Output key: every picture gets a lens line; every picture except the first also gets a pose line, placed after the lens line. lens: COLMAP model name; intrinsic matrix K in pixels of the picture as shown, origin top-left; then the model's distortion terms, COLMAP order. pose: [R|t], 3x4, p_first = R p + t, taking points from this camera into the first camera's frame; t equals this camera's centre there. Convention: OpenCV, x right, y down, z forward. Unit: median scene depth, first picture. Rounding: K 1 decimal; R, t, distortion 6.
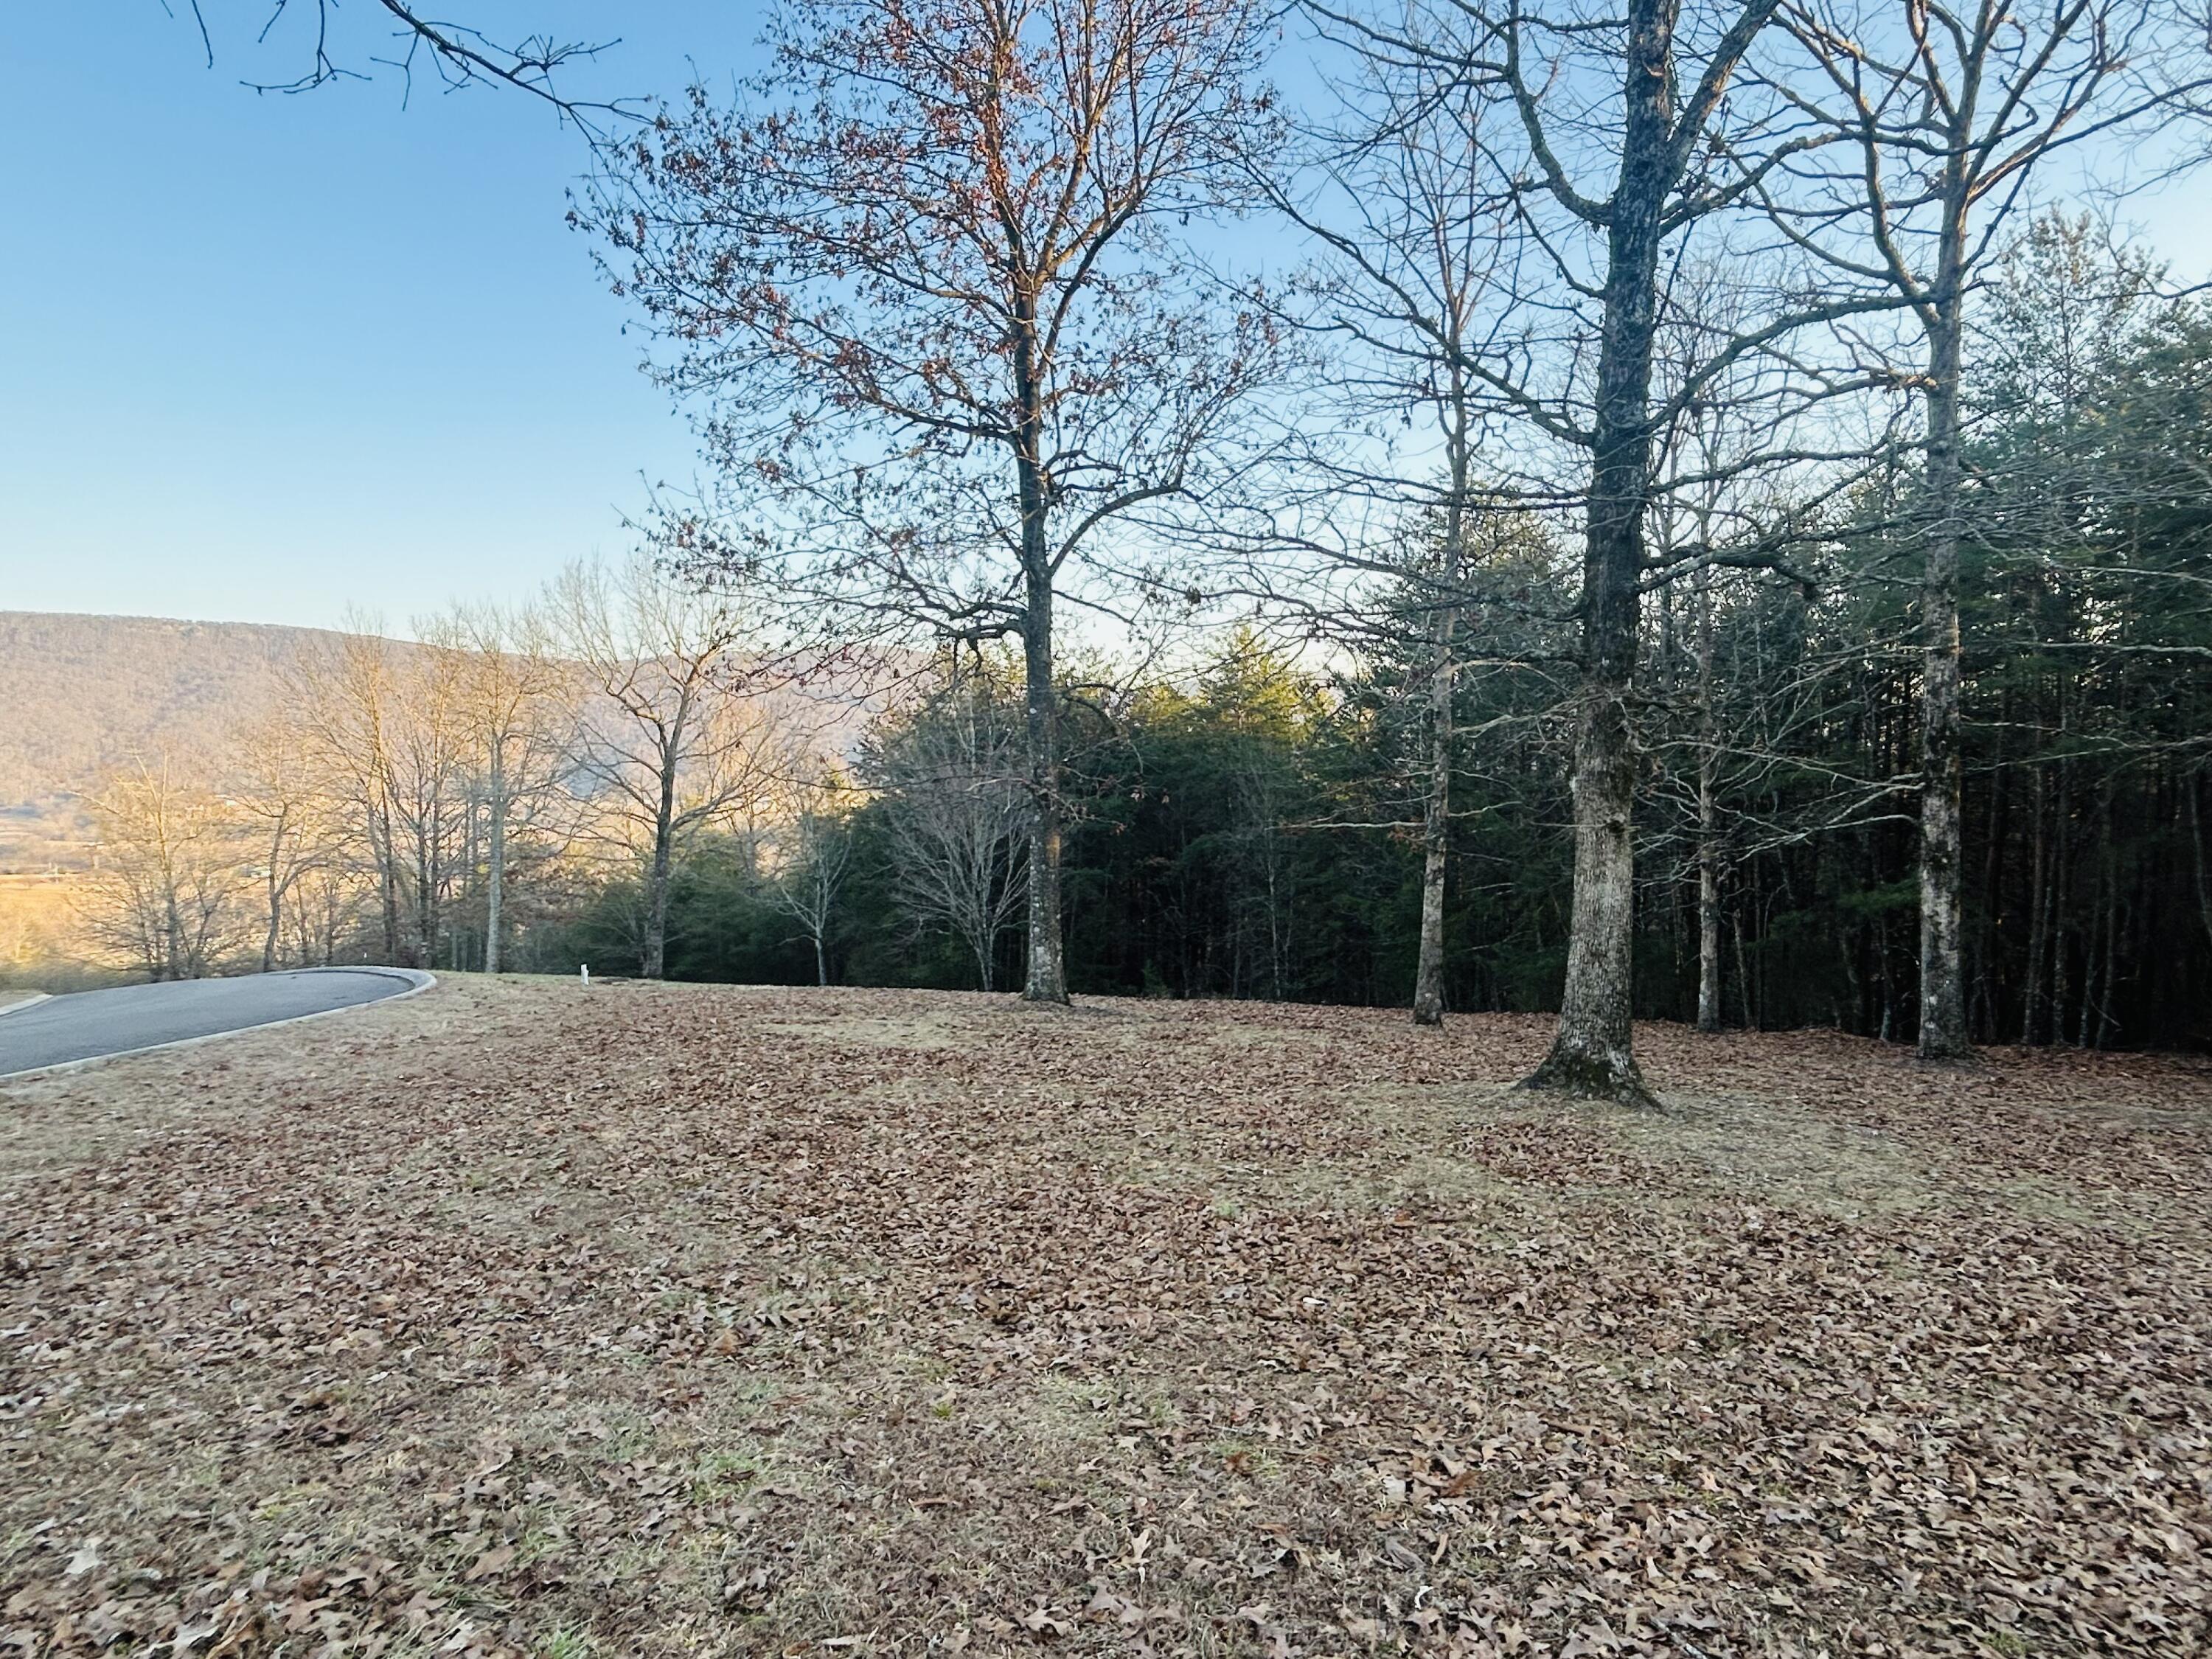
lens RADIAL K [[1361.5, 0, 1108.6], [0, 1361.5, 811.7], [0, 0, 1]] dist [0.002676, 0.001363]
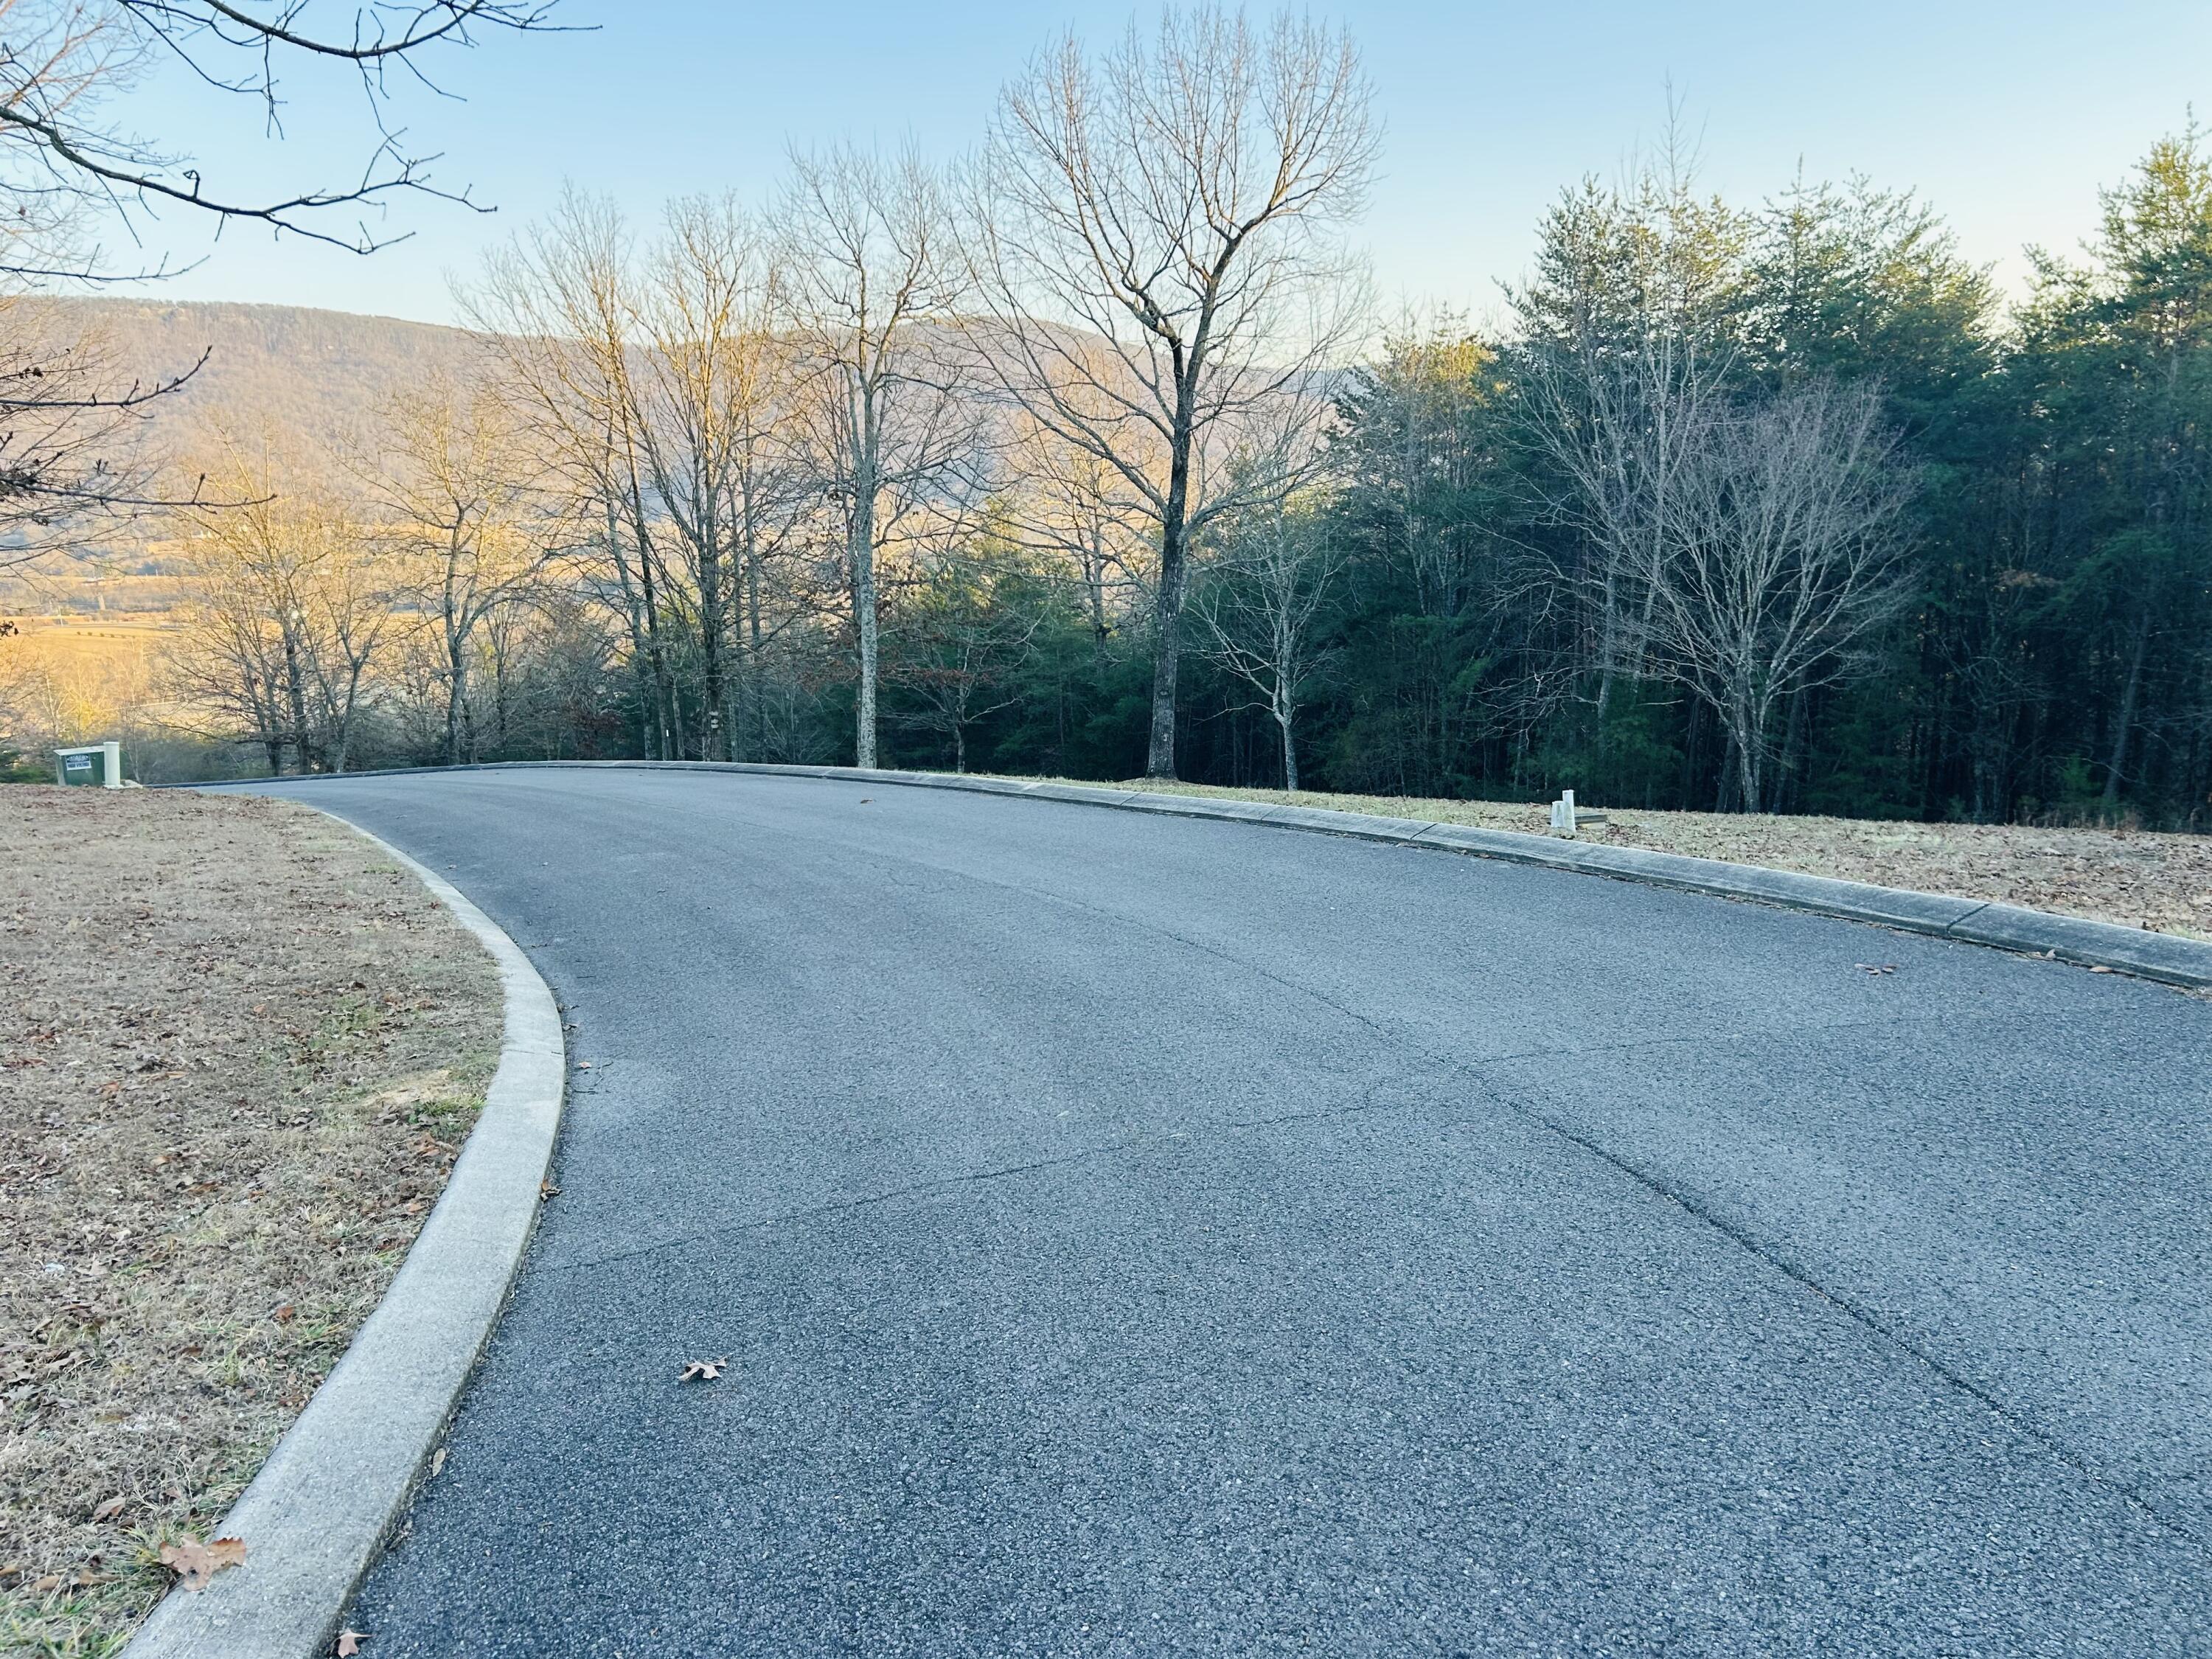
lens RADIAL K [[1674.1, 0, 1106.0], [0, 1674.1, 885.1], [0, 0, 1]] dist [0.014269, -0.001489]
pose [[0.994462, 0.013875, -0.104174, -0.338706], [0.007779, 0.978808, 0.204633, 0.017657], [0.104805, -0.204310, 0.973280, 0.293012]]
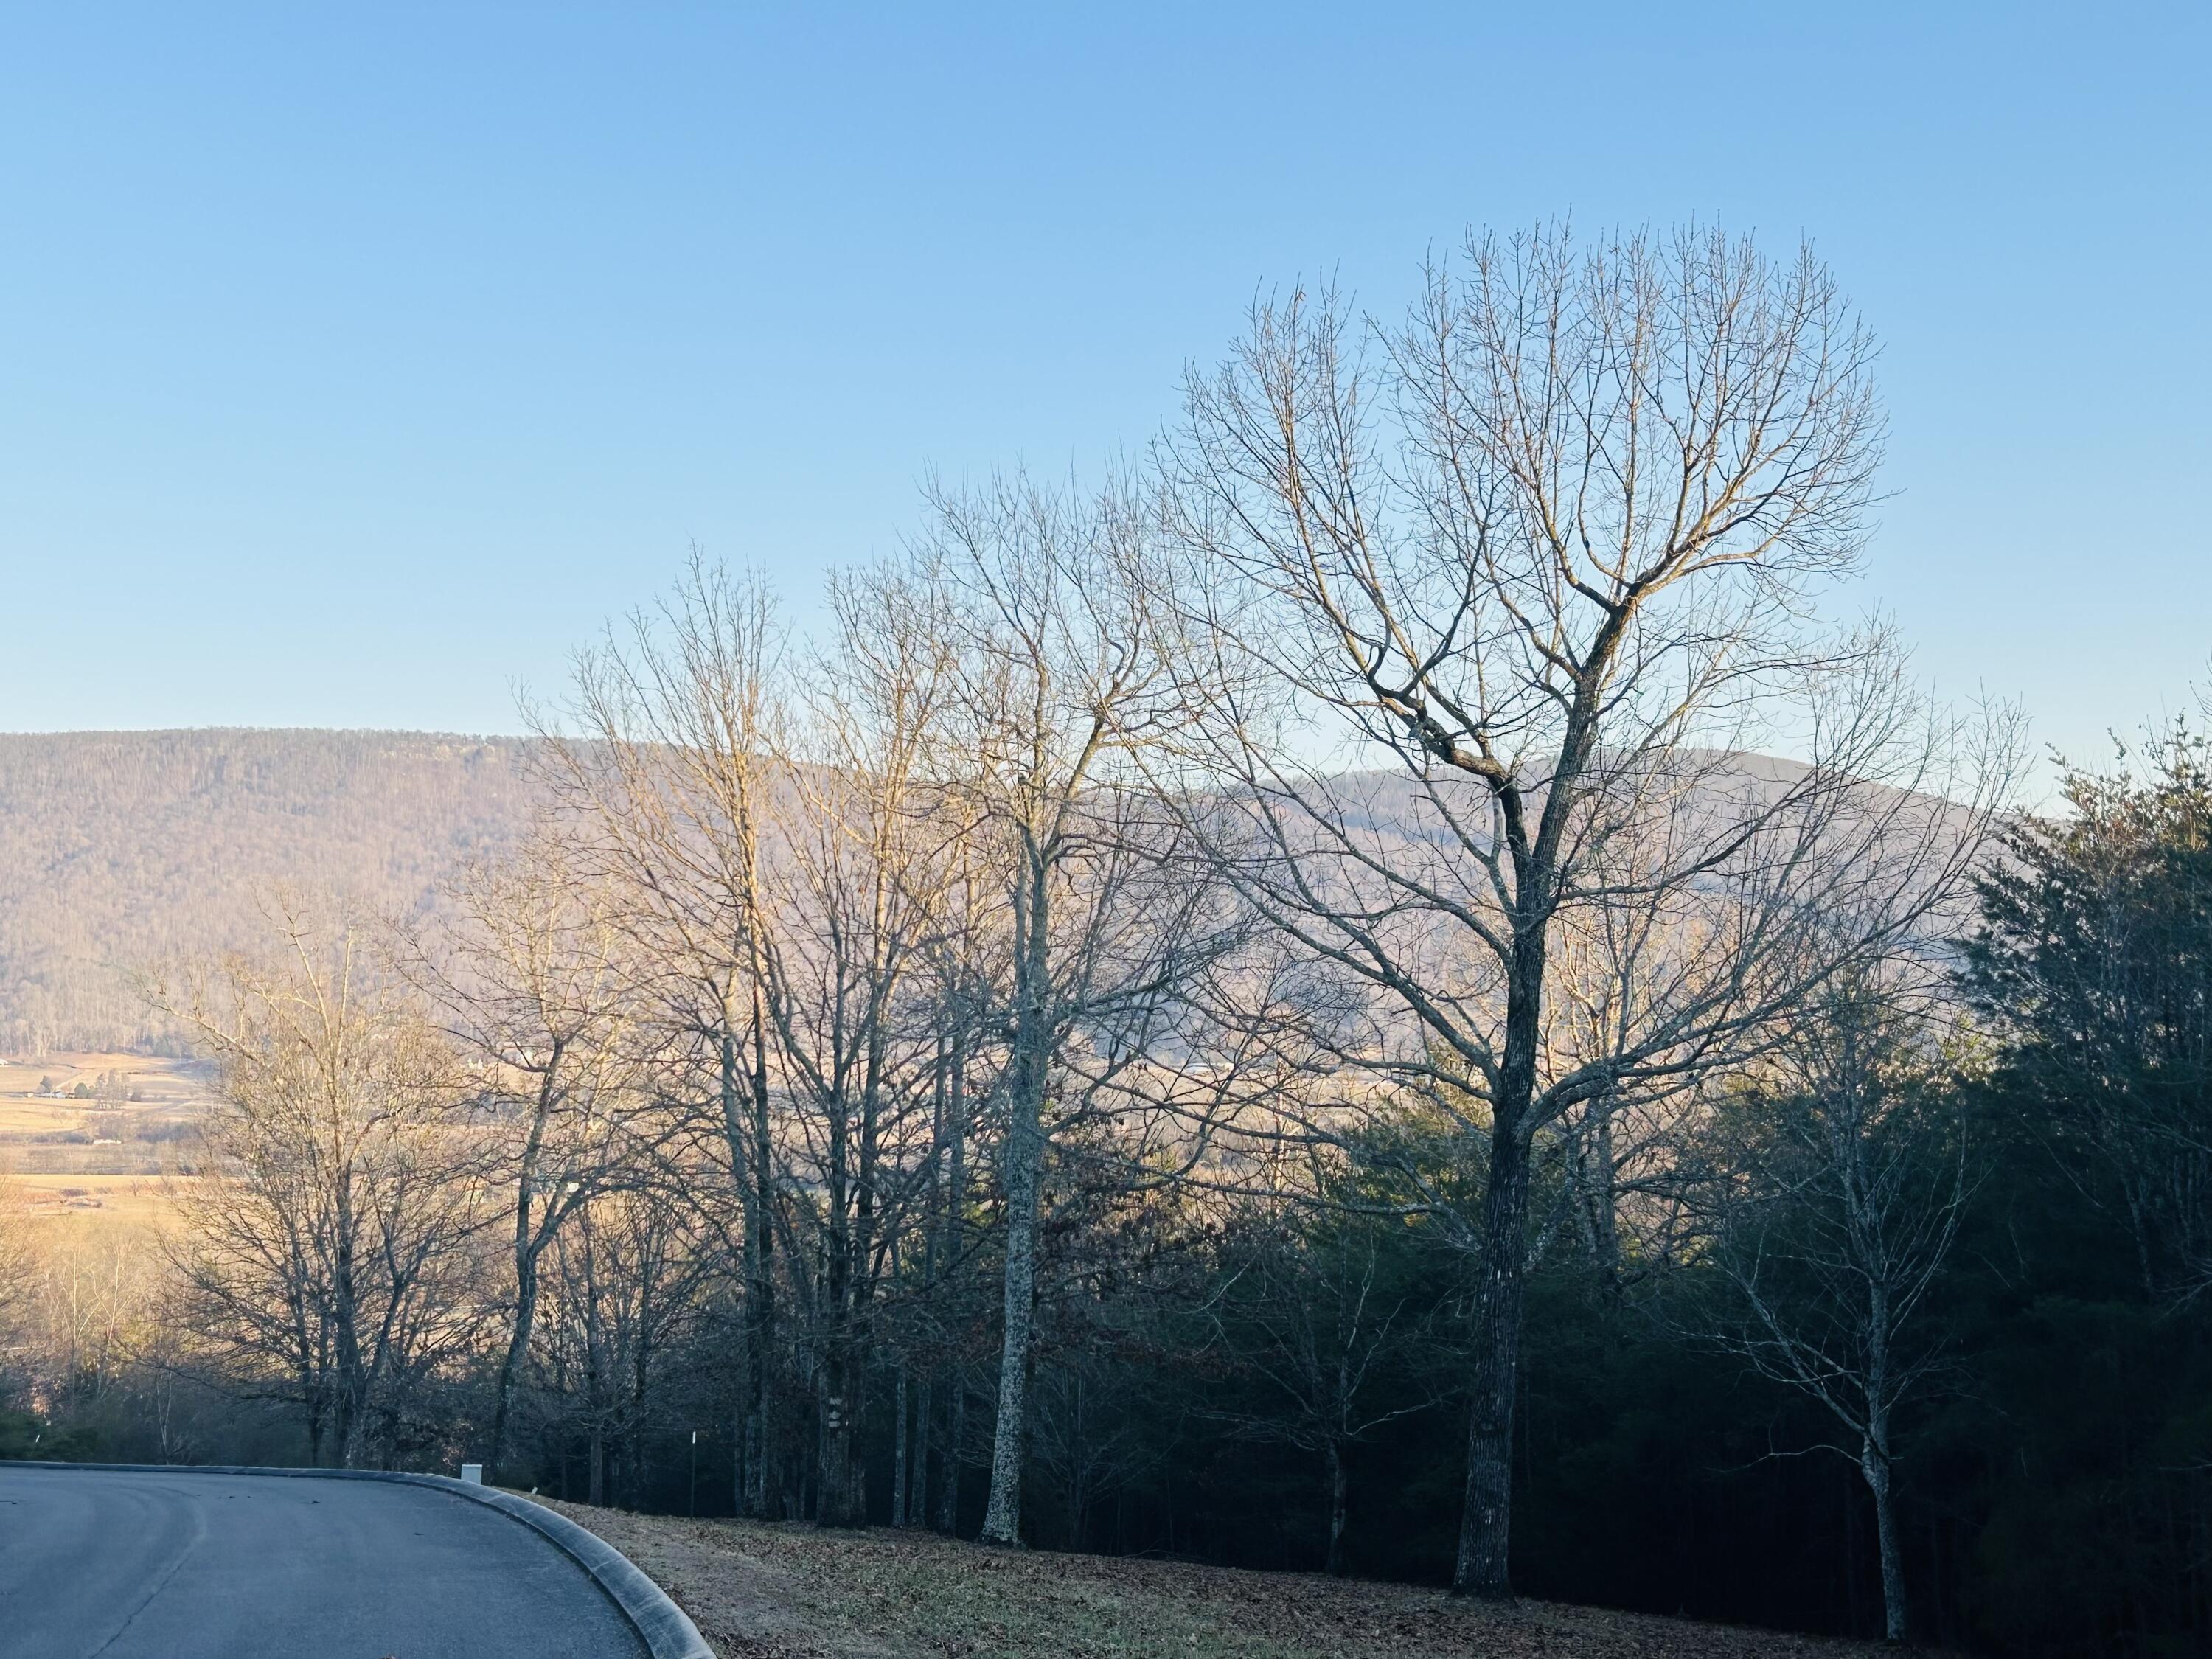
lens RADIAL K [[2790.1, 0, 1074.7], [0, 2790.1, 845.6], [0, 0, 1]] dist [0.244886, -0.886453]
pose [[0.928219, -0.010443, -0.371888, -0.213324], [-0.022858, 0.996116, -0.085027, 0.009243], [0.371332, 0.087424, 0.924375, 0.415153]]
